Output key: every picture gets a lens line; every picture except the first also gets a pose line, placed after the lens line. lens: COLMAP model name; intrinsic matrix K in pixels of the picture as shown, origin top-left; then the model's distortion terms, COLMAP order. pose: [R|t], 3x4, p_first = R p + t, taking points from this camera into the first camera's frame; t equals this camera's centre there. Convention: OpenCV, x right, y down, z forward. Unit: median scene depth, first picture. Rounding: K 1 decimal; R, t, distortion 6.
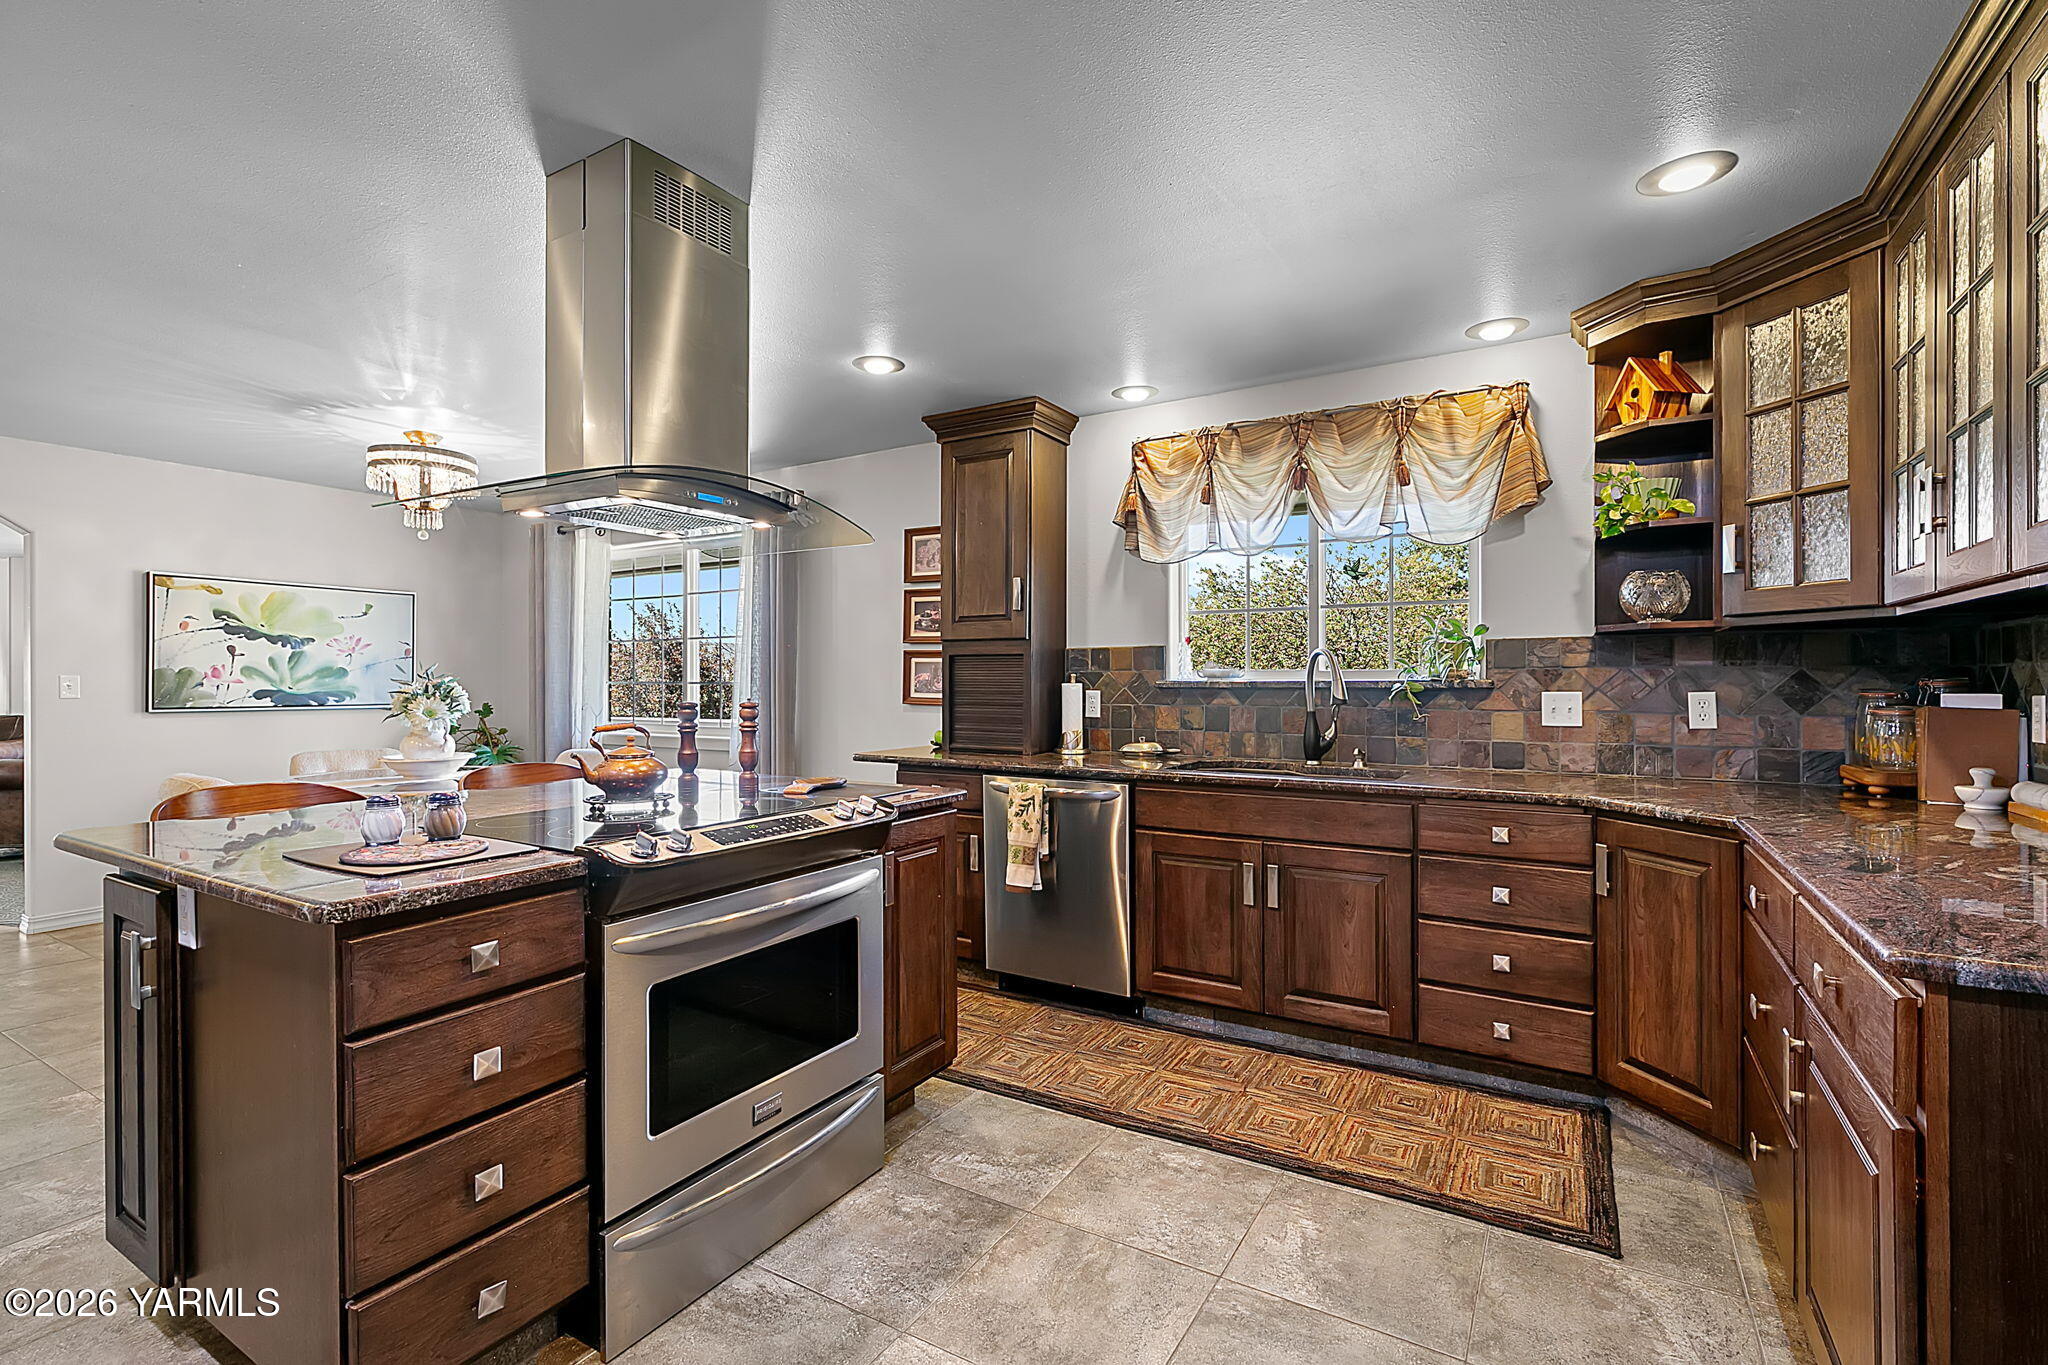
lens RADIAL K [[929.8, 0, 1039.2], [0, 929.8, 683.0], [0, 0, 1]] dist [-0.000097, -0.000093]
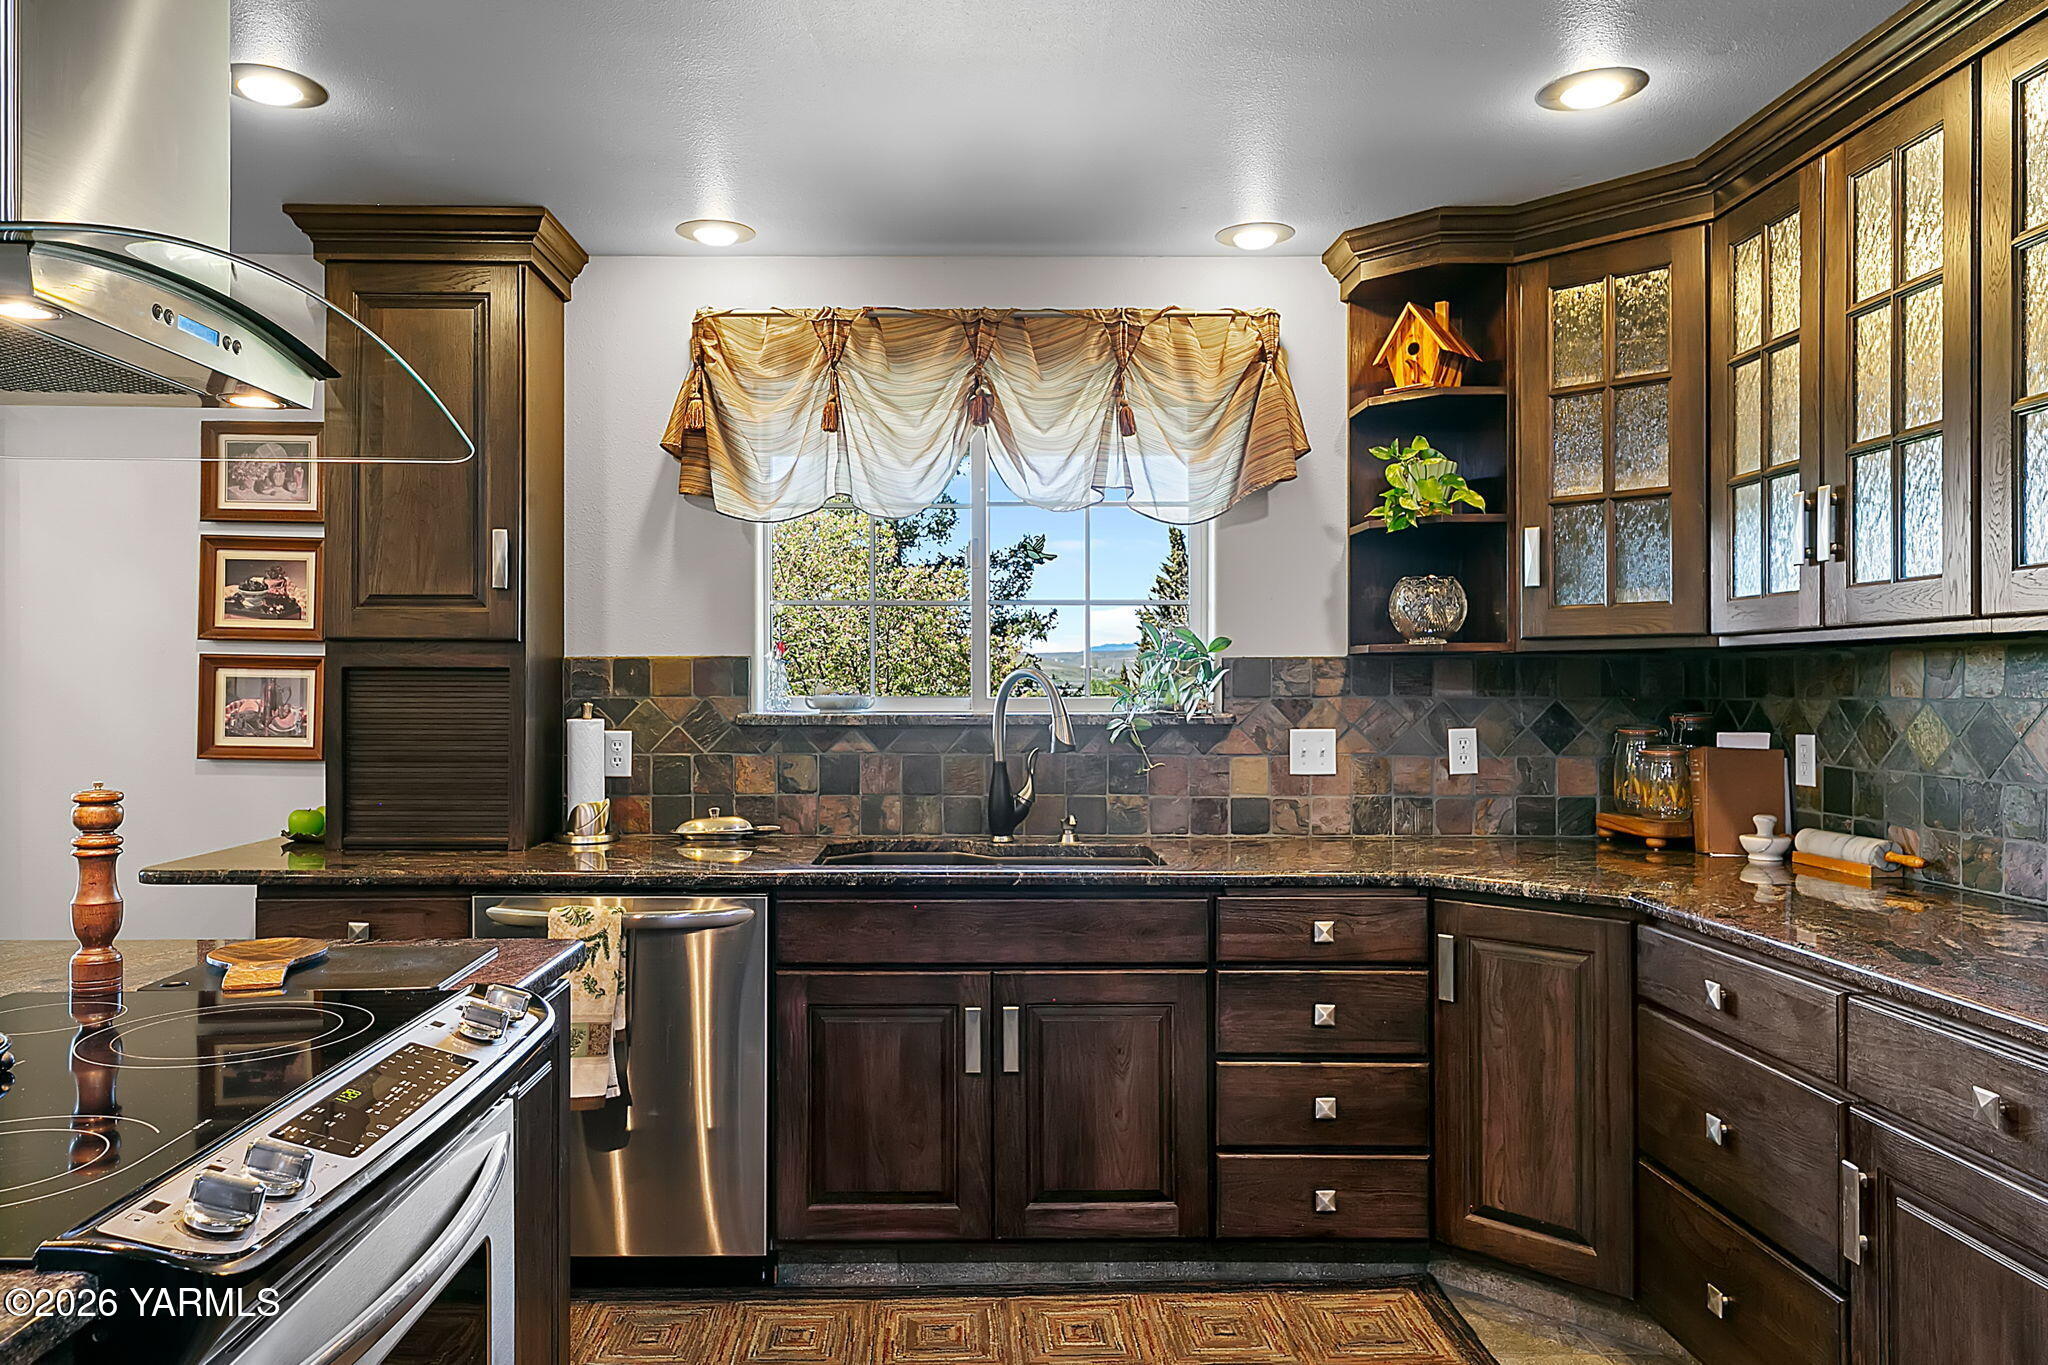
lens RADIAL K [[1382.1, 0, 1021.9], [0, 1382.1, 688.7], [0, 0, 1]] dist [0.017080, -0.004497]
pose [[0.849031, 0.000966, 0.528342, -0.235124], [-0.000736, 1.000000, -0.000647, -0.022529], [-0.528342, 0.000160, 0.849031, 0.168982]]
